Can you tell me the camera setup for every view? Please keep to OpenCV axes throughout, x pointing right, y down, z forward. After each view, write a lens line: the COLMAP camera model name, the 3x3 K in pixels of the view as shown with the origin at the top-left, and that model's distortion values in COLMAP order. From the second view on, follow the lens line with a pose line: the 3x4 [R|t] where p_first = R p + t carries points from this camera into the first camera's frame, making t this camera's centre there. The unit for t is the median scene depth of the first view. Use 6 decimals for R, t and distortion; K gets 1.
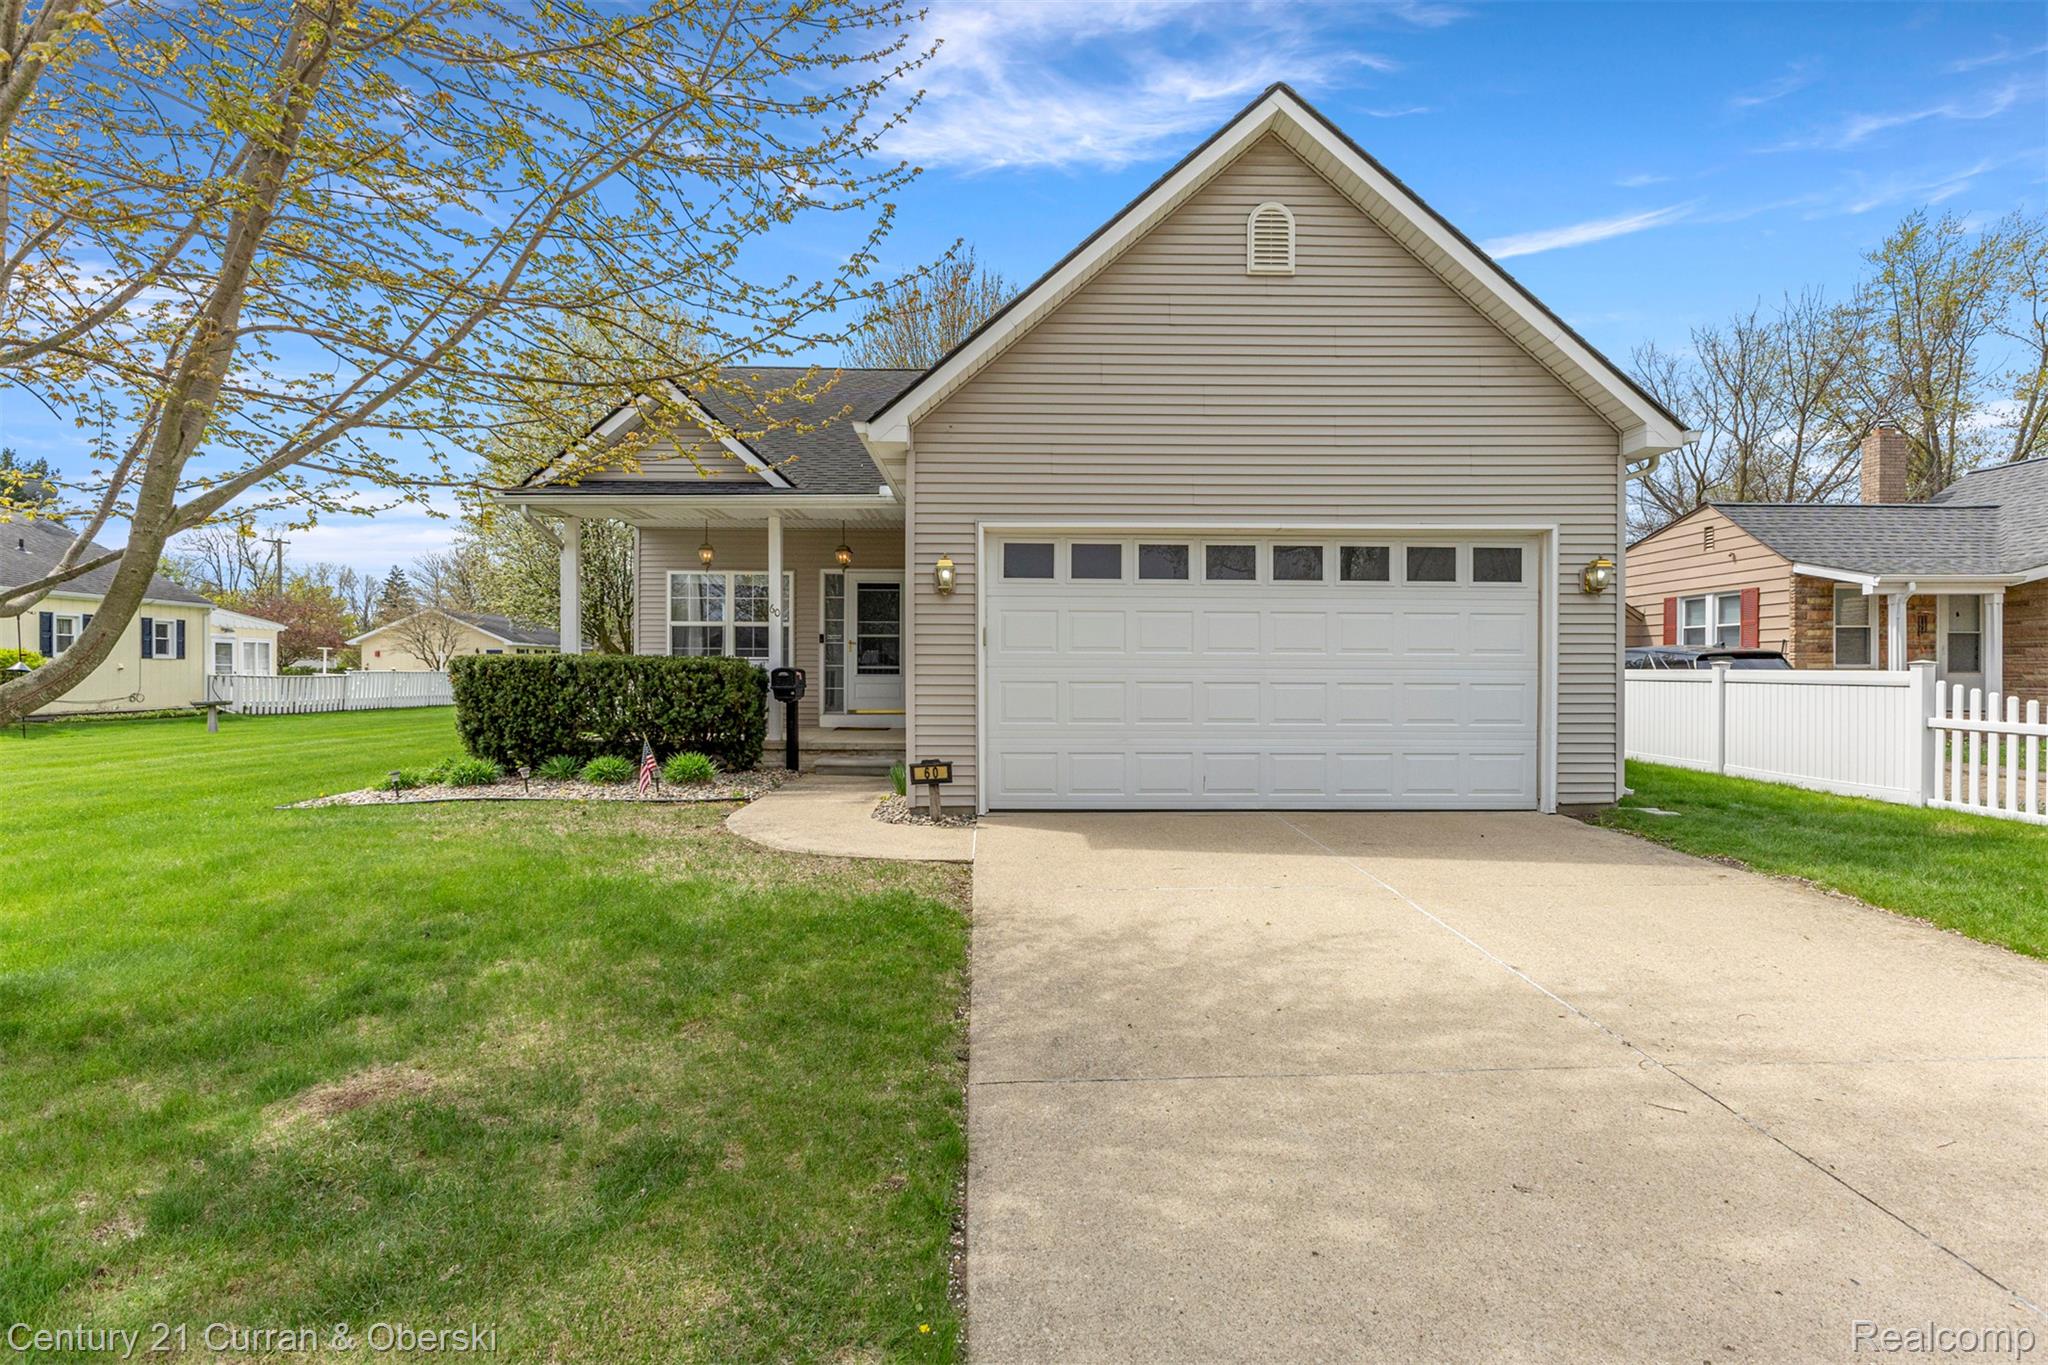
lens RADIAL K [[964.1, 0, 1024.0], [0, 964.1, 682.5], [0, 0, 1]] dist [0.002576, 0.000016]
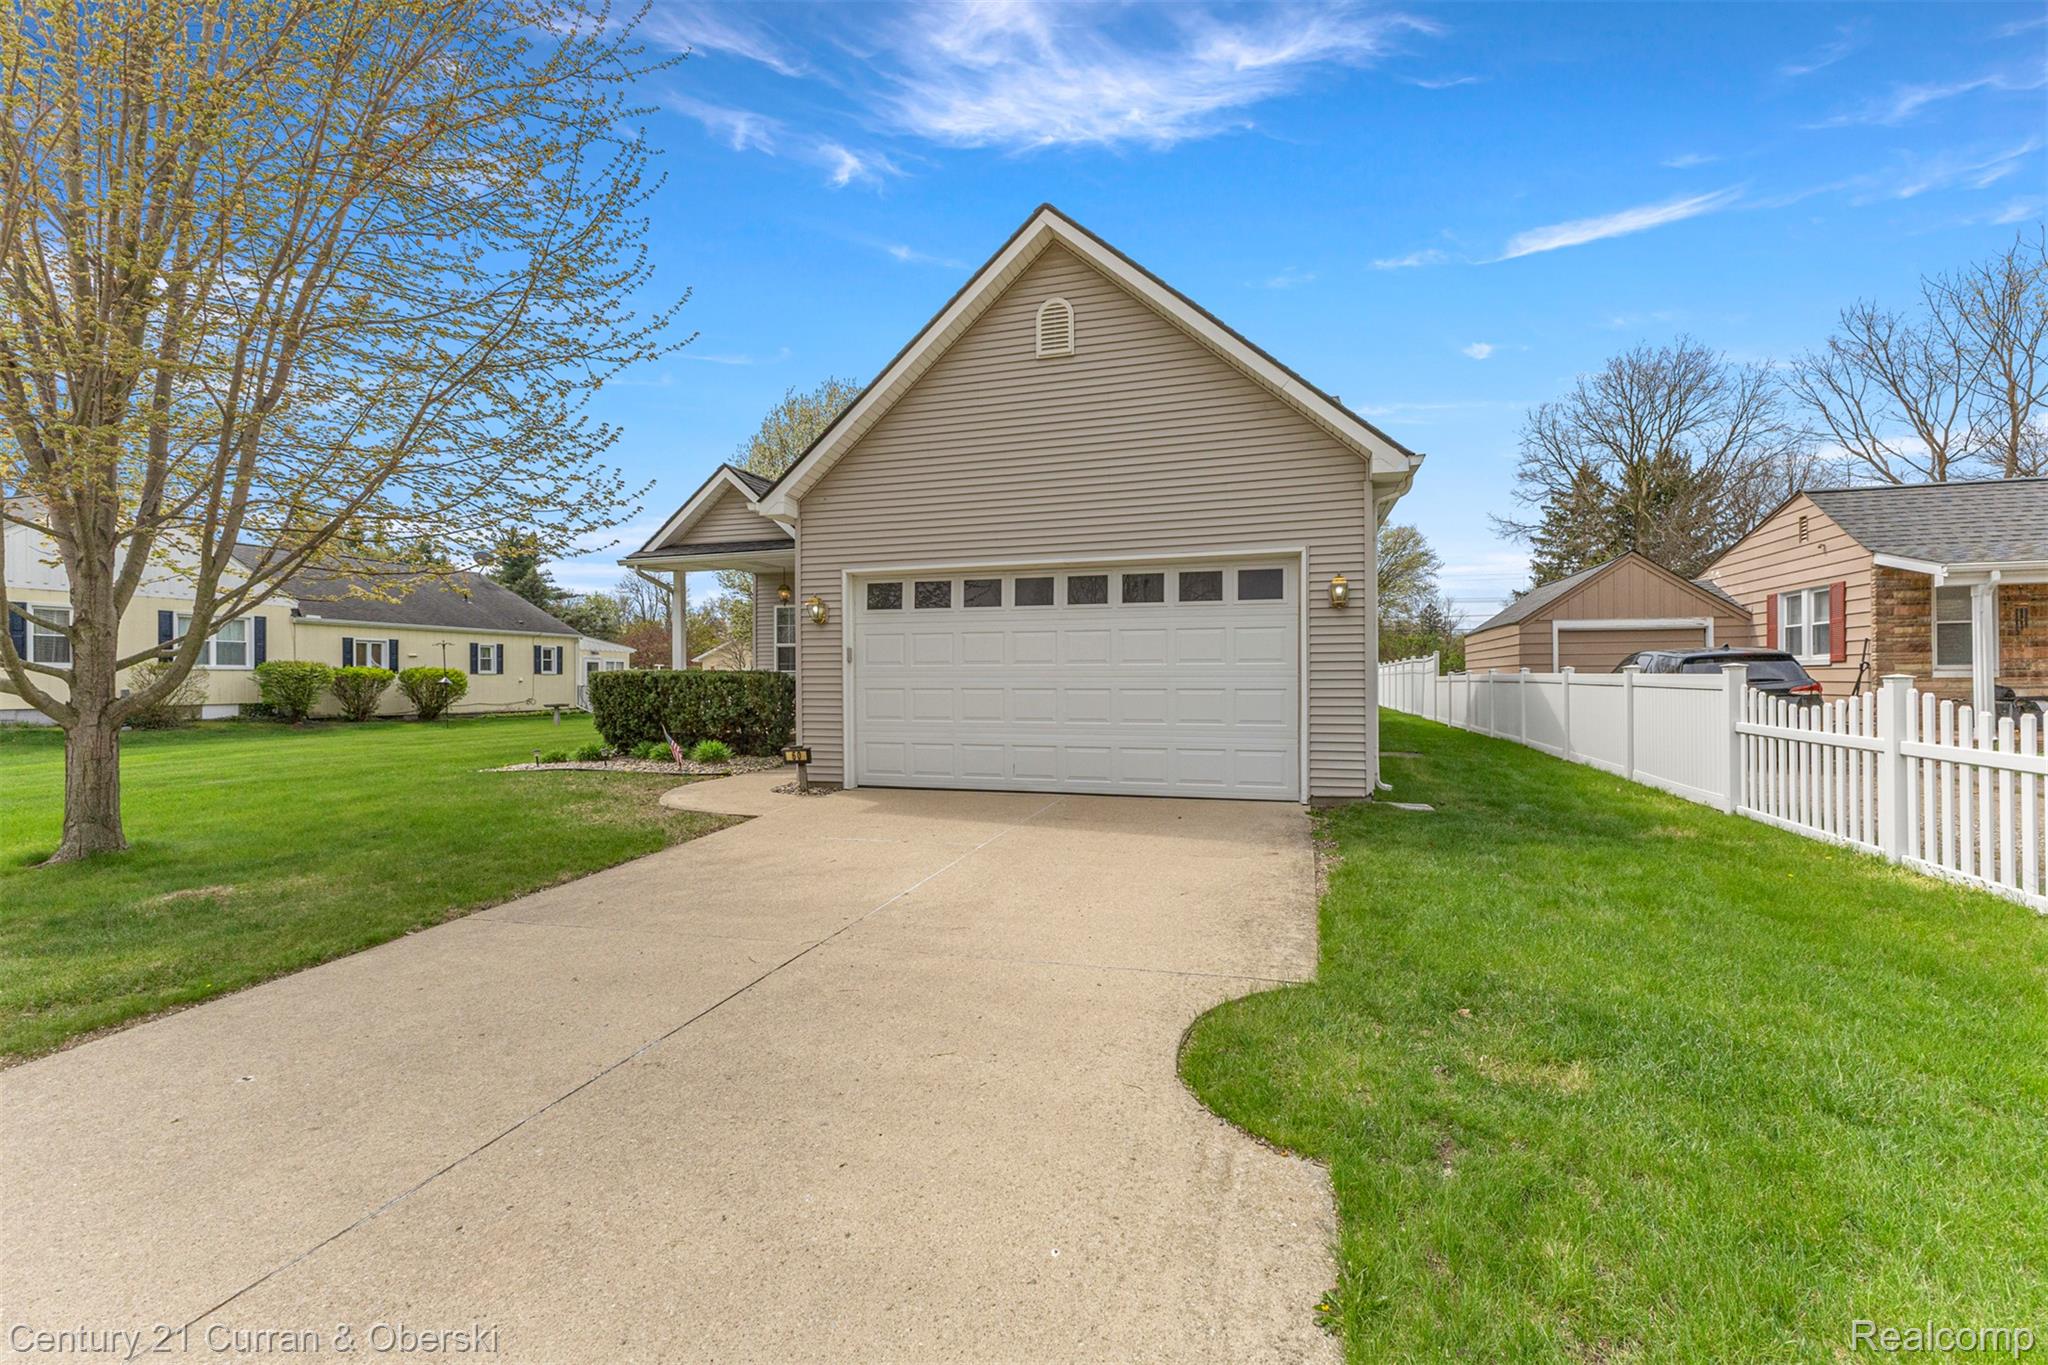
lens RADIAL K [[889.7, 0, 1024.0], [0, 889.7, 682.5], [0, 0, 1]] dist [0.010318, 0.000170]
pose [[0.949231, -0.005818, -0.314525, 0.486366], [0.003570, 0.999964, -0.007721, 0.000911], [0.314559, 0.006207, 0.949218, -0.074560]]
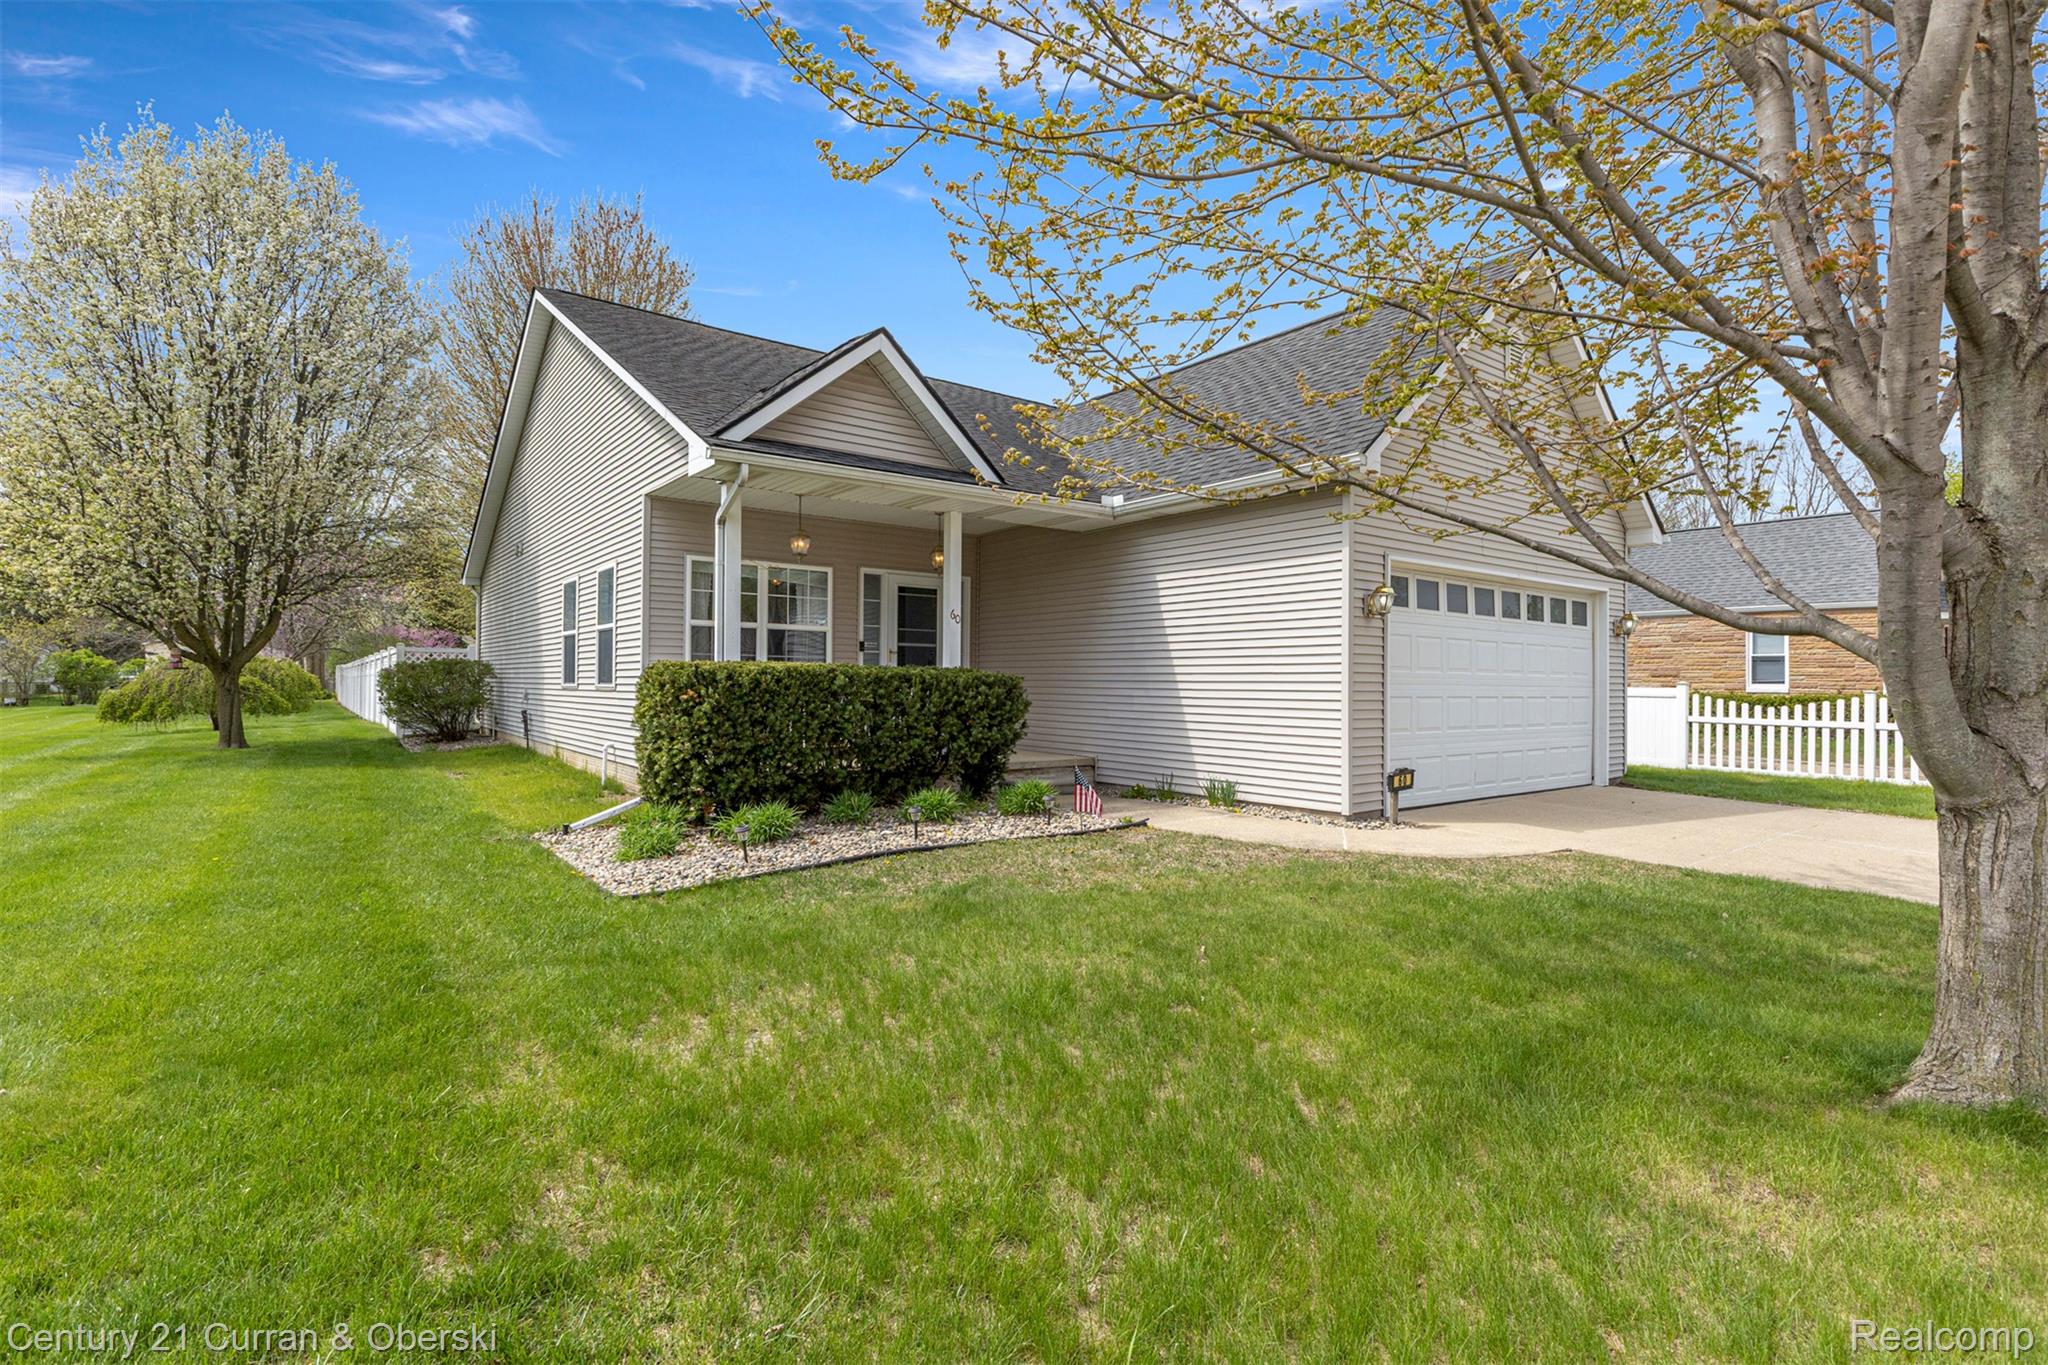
lens RADIAL K [[964.1, 0, 1024.0], [0, 964.1, 682.5], [0, 0, 1]] dist [0.002576, 0.000016]
pose [[0.803875, 0.005131, 0.594776, -0.883202], [0.000282, 0.999959, -0.009007, -0.006886], [-0.594798, 0.007408, 0.803841, 0.297103]]
